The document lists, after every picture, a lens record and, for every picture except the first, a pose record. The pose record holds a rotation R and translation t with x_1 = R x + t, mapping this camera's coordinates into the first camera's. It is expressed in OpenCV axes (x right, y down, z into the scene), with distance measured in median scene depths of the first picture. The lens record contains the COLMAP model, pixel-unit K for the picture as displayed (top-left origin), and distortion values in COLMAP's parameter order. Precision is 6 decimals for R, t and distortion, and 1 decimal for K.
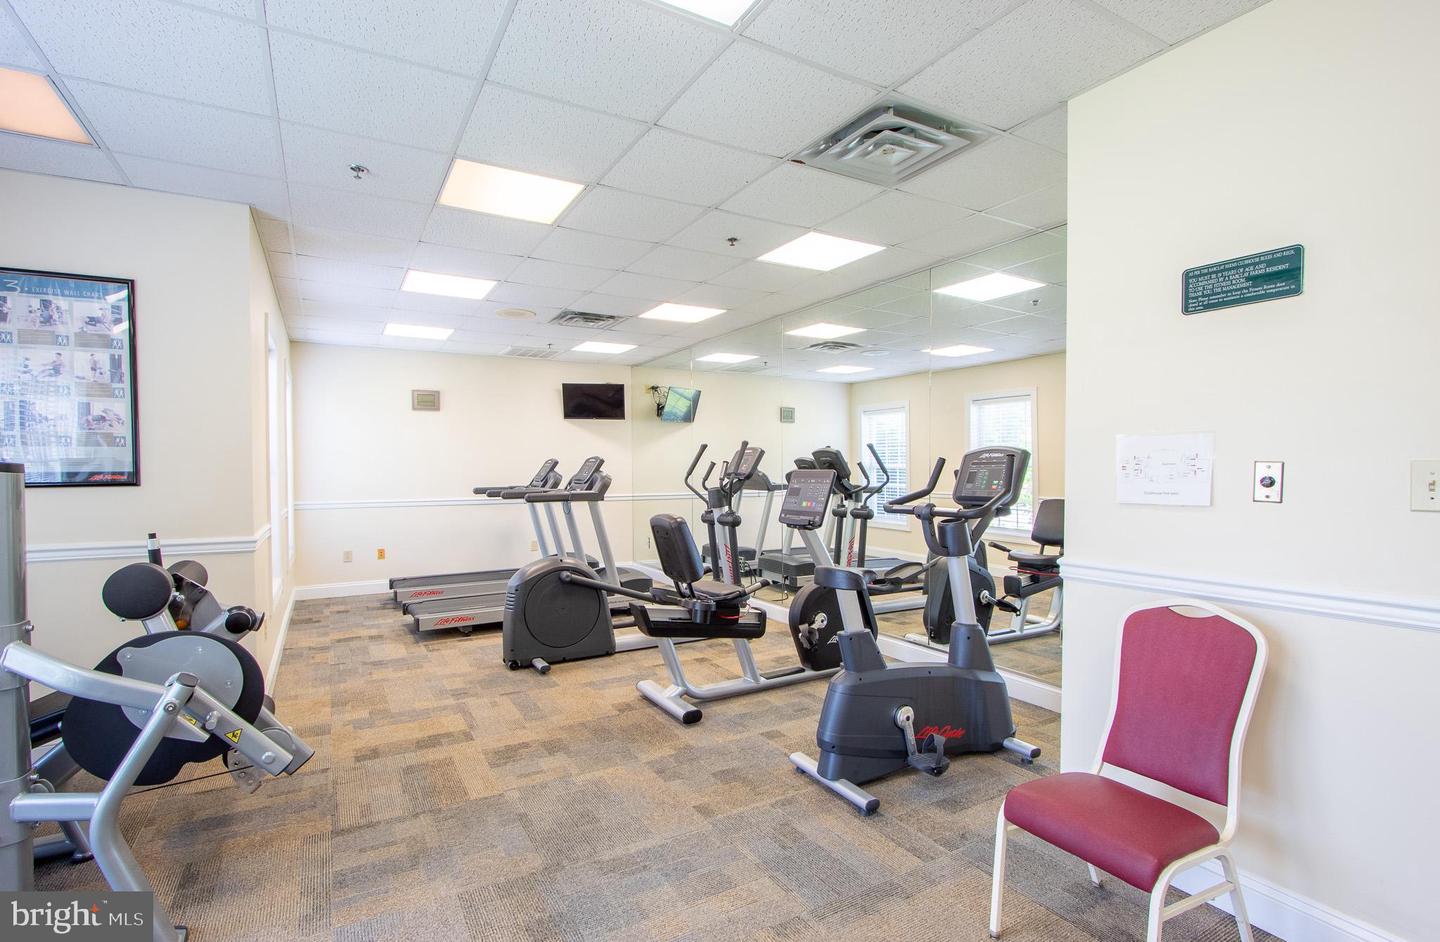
lens RADIAL K [[680.7, 0, 715.4], [0, 680.7, 479.3], [0, 0, 1]] dist [-0.017266, 0.001136]
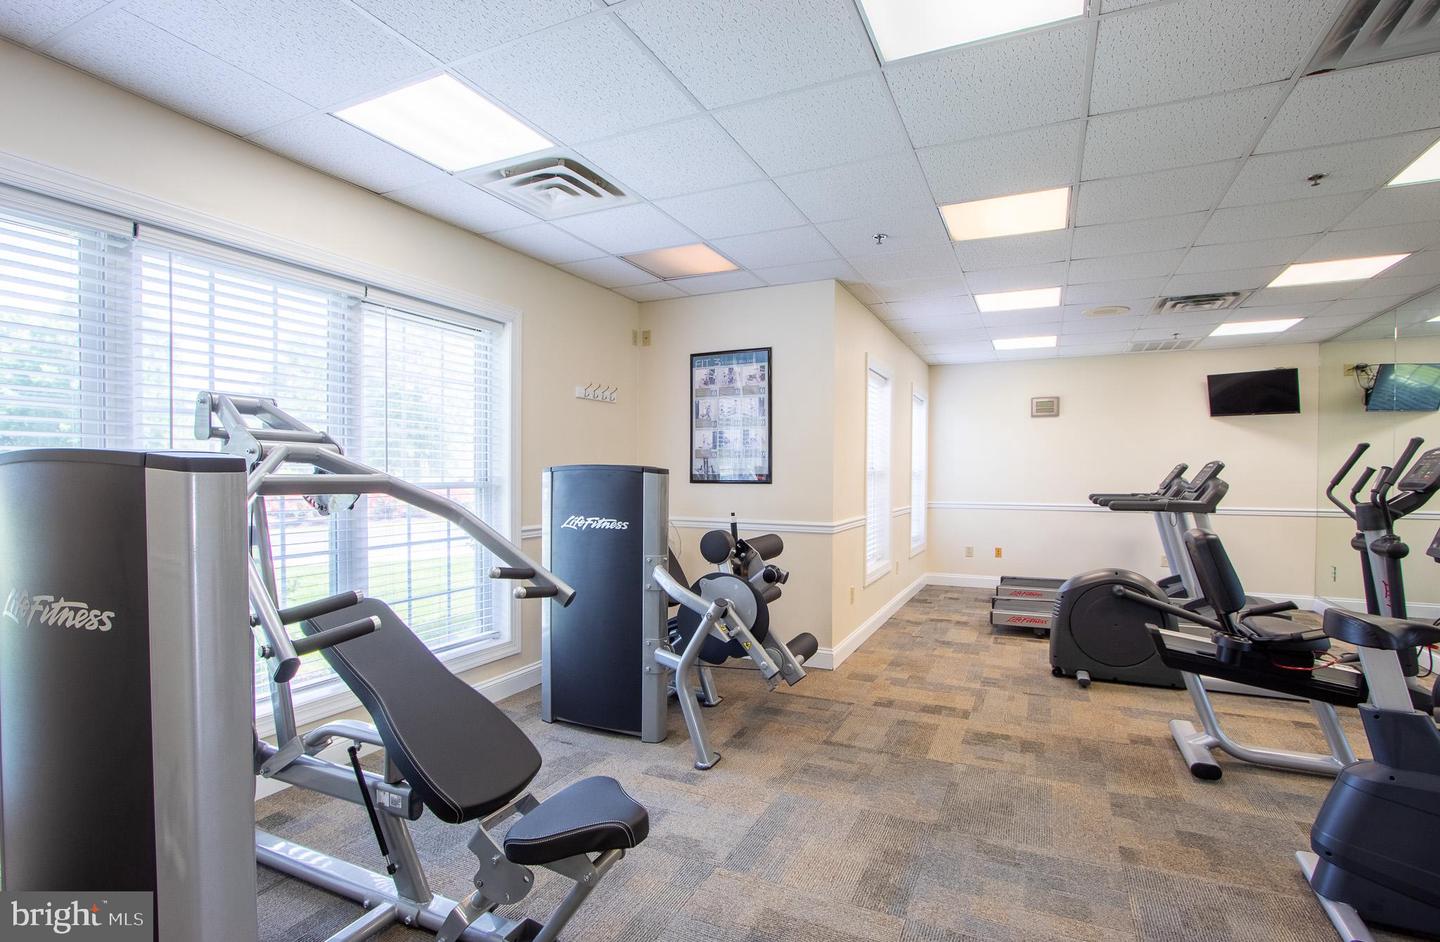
lens RADIAL K [[680.7, 0, 715.4], [0, 680.7, 479.3], [0, 0, 1]] dist [-0.017266, 0.001136]
pose [[0.573981, 0.014202, -0.818746, 0.278358], [-0.019876, 0.999797, 0.003409, -0.002303], [0.818628, 0.014317, 0.574146, 0.019255]]
